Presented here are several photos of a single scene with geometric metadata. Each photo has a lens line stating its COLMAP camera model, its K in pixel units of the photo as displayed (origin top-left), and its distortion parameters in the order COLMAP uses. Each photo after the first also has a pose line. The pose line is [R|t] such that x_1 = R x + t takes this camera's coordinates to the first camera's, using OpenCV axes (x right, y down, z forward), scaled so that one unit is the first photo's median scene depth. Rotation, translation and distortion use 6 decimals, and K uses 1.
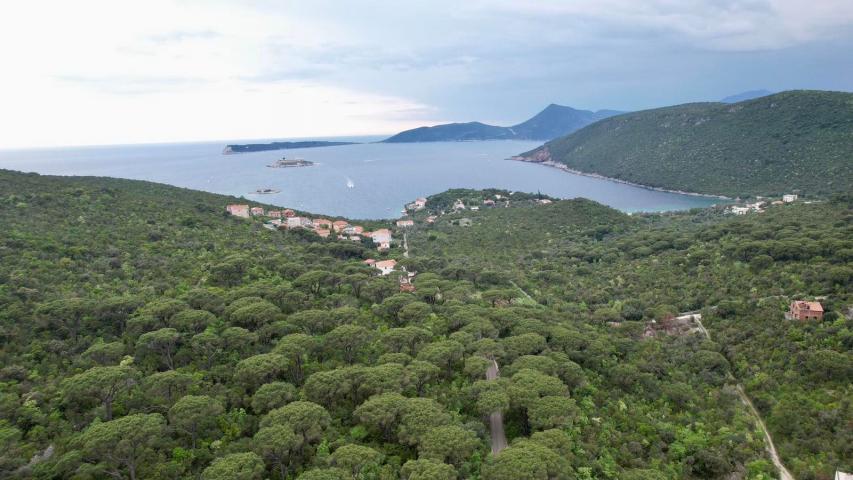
lens RADIAL K [[544.9, 0, 427.7], [0, 544.9, 247.2], [0, 0, 1]] dist [-0.080047, 0.072805]
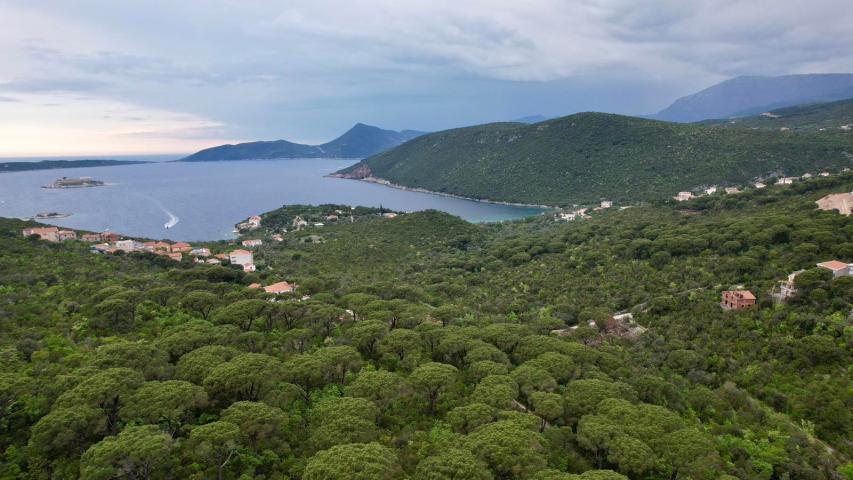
lens RADIAL K [[544.9, 0, 427.7], [0, 544.9, 247.2], [0, 0, 1]] dist [-0.080047, 0.072805]
pose [[0.939244, -0.049564, 0.339653, -0.090406], [0.061393, 0.997821, -0.024163, 0.002164], [-0.337715, 0.043547, 0.940241, 0.097325]]
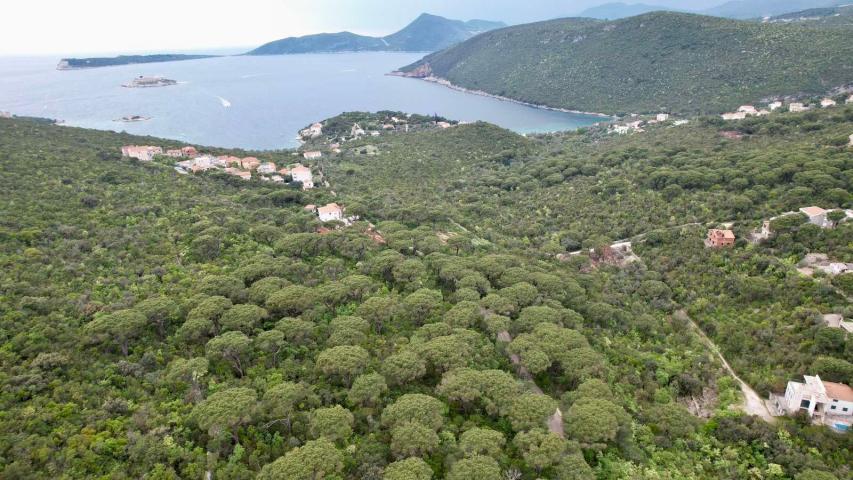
lens RADIAL K [[544.9, 0, 427.7], [0, 544.9, 247.2], [0, 0, 1]] dist [-0.080047, 0.072805]
pose [[0.973410, -0.073895, 0.216825, -0.078733], [0.039615, 0.986583, 0.158384, -0.032277], [-0.225620, -0.145583, 0.963276, 0.001042]]
